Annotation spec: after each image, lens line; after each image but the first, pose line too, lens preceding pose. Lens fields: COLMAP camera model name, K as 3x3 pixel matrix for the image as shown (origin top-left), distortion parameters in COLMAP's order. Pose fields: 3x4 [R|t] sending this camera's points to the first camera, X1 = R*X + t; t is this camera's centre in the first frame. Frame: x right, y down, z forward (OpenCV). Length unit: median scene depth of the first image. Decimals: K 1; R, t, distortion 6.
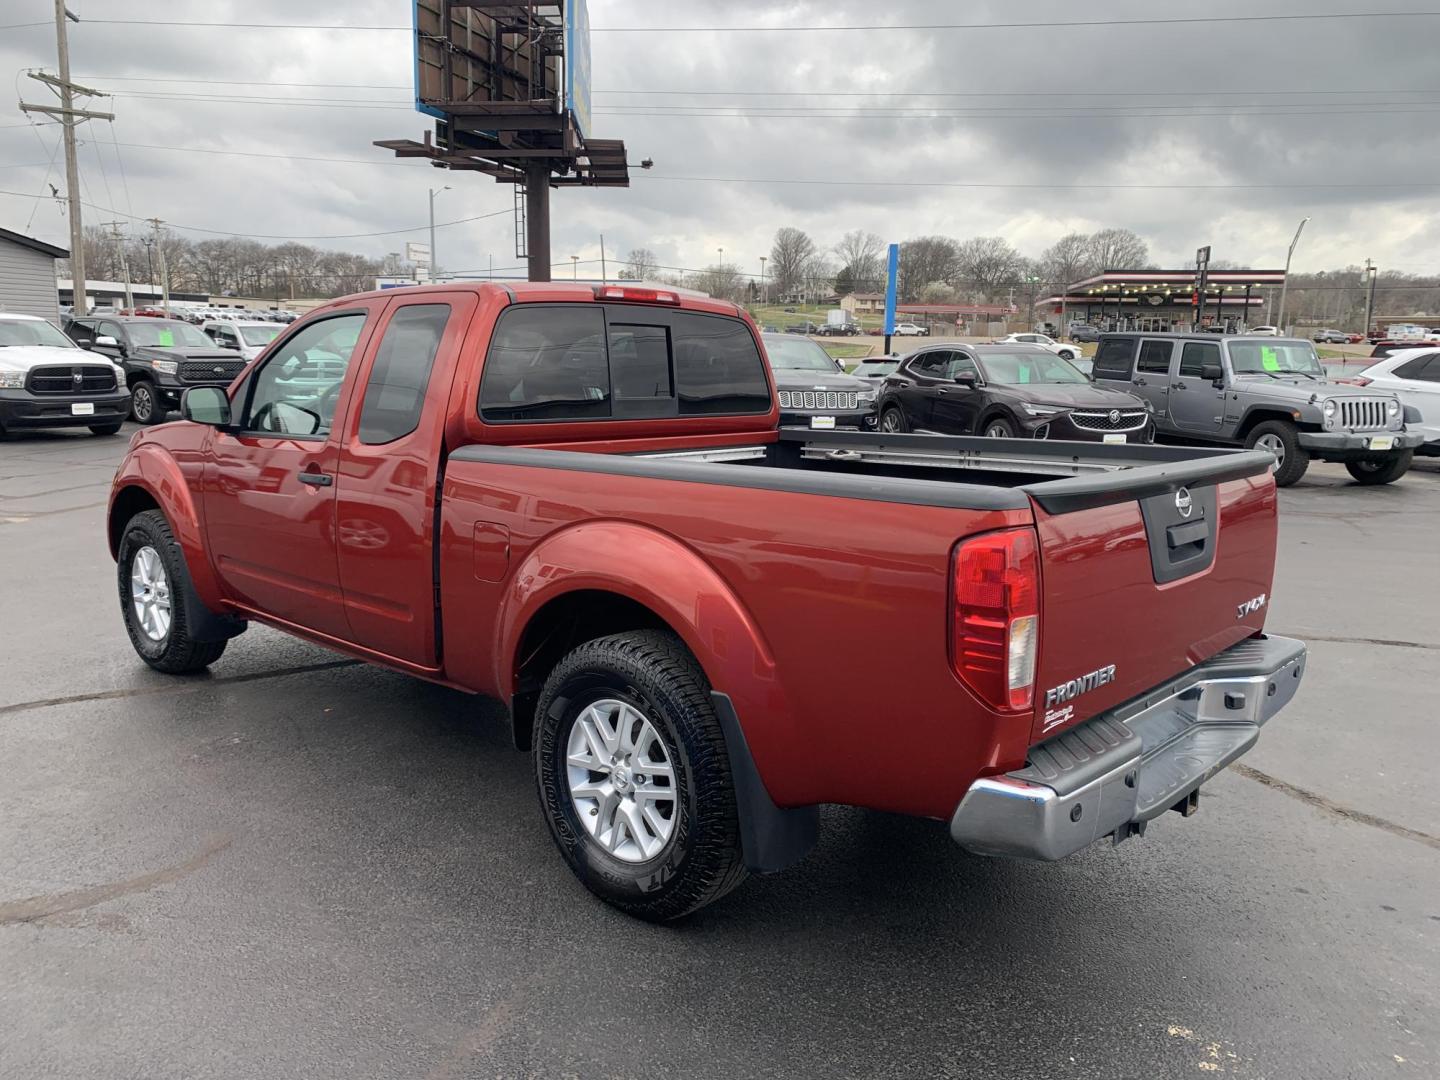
lens RADIAL K [[1101.0, 0, 724.9], [0, 1101.0, 540.7], [0, 0, 1]] dist [0.011175, -0.002926]
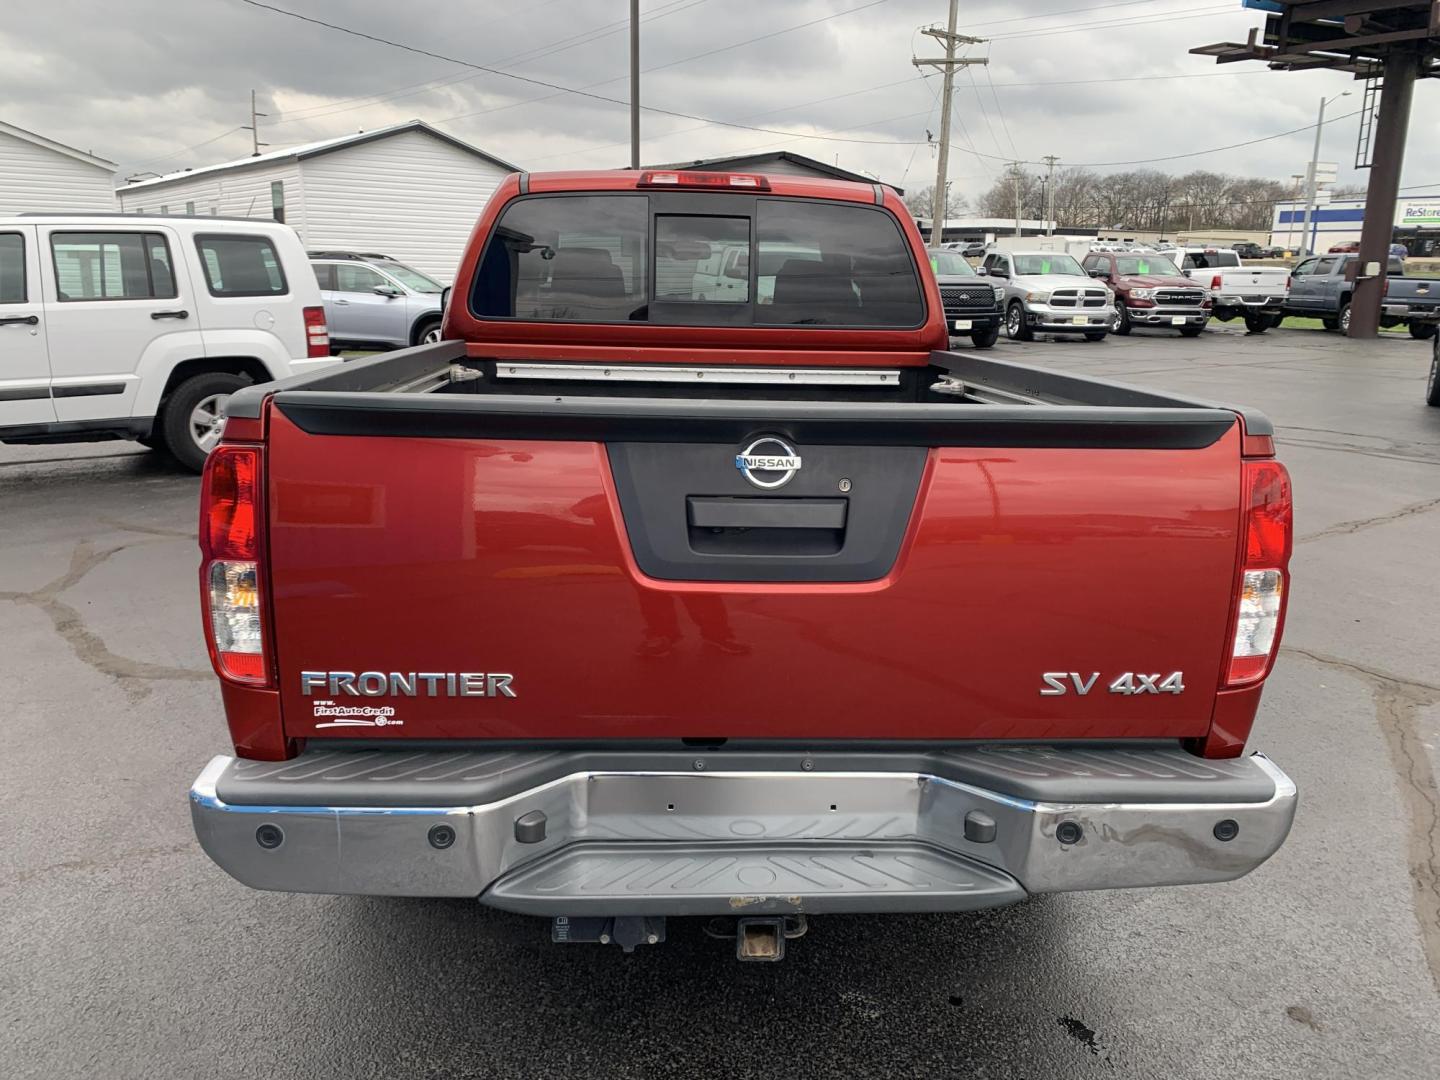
lens RADIAL K [[1112.1, 0, 715.0], [0, 1112.1, 539.6], [0, 0, 1]] dist [-0.000067, 0.004204]
pose [[0.718811, 0.160797, -0.676355, 0.086239], [-0.124080, 0.986936, 0.102766, -0.005381], [0.684043, 0.010053, 0.729372, 0.056597]]
